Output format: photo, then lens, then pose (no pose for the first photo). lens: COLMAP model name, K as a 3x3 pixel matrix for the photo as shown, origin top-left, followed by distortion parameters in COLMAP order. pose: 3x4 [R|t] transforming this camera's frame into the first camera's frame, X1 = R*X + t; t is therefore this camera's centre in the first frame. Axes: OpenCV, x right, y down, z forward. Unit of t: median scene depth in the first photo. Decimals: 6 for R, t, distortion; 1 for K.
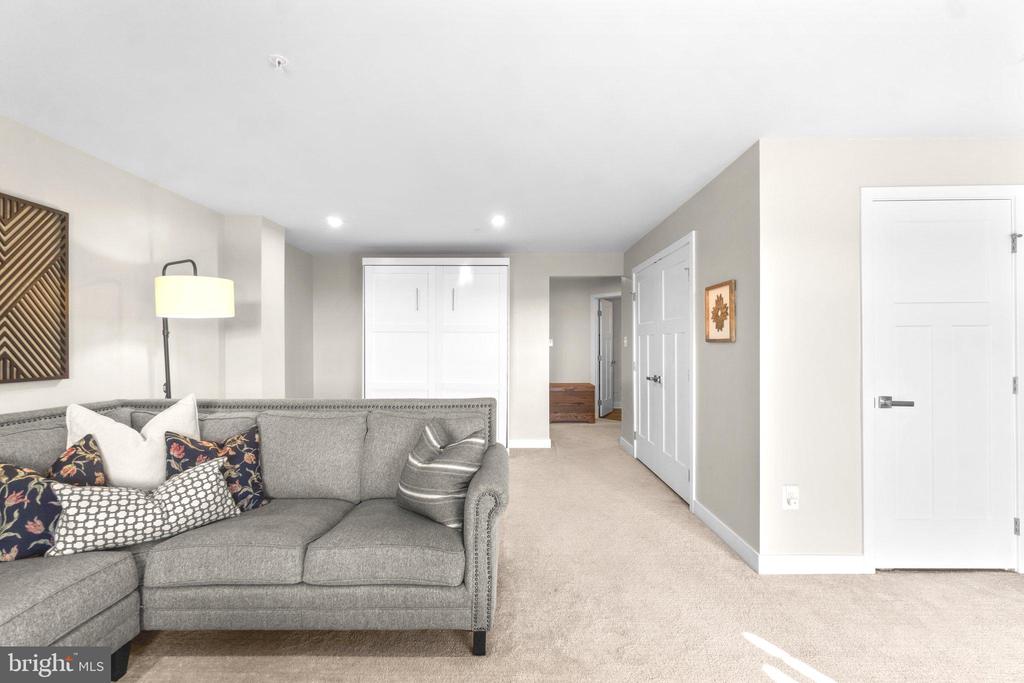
lens RADIAL K [[442.9, 0, 508.2], [0, 442.9, 346.7], [0, 0, 1]] dist [-0.005083, 0.002006]
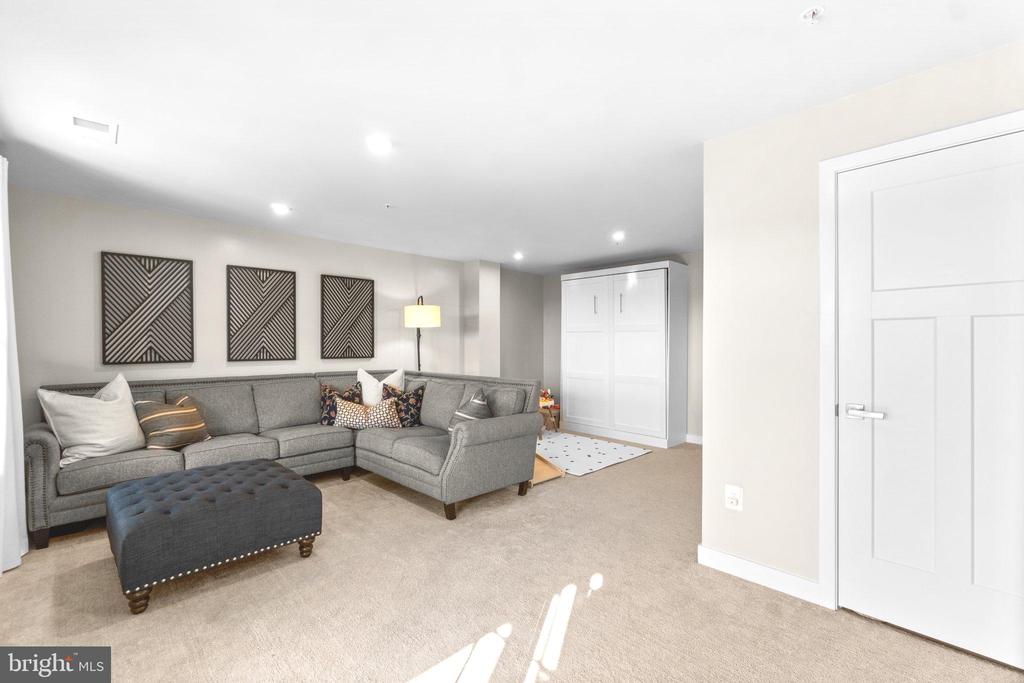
lens RADIAL K [[442.9, 0, 509.9], [0, 442.9, 344.6], [0, 0, 1]] dist [-0.005083, 0.002006]
pose [[0.702662, 0.003529, -0.711515, 1.043392], [-0.001778, 0.999993, 0.003204, -0.000763], [0.711521, -0.000987, 0.702664, -0.044884]]
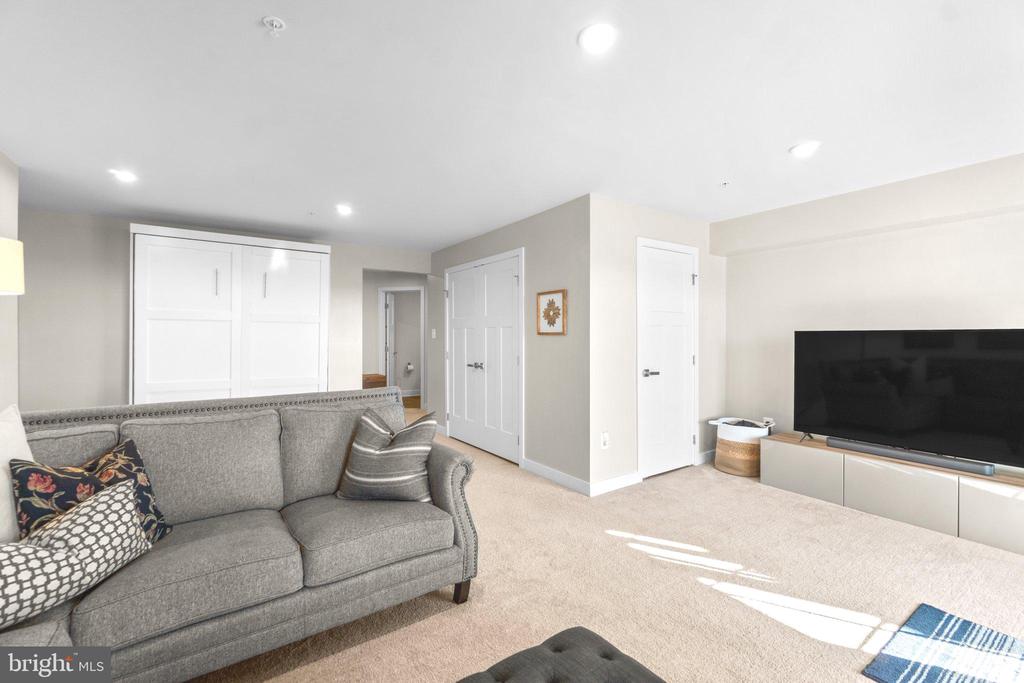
lens RADIAL K [[442.9, 0, 504.9], [0, 442.9, 337.8], [0, 0, 1]] dist [-0.005083, 0.002006]
pose [[0.817395, 0.001112, 0.576077, -0.496771], [-0.000327, 0.999999, -0.001467, 0.001018], [-0.576078, 0.001011, 0.817394, -0.013373]]
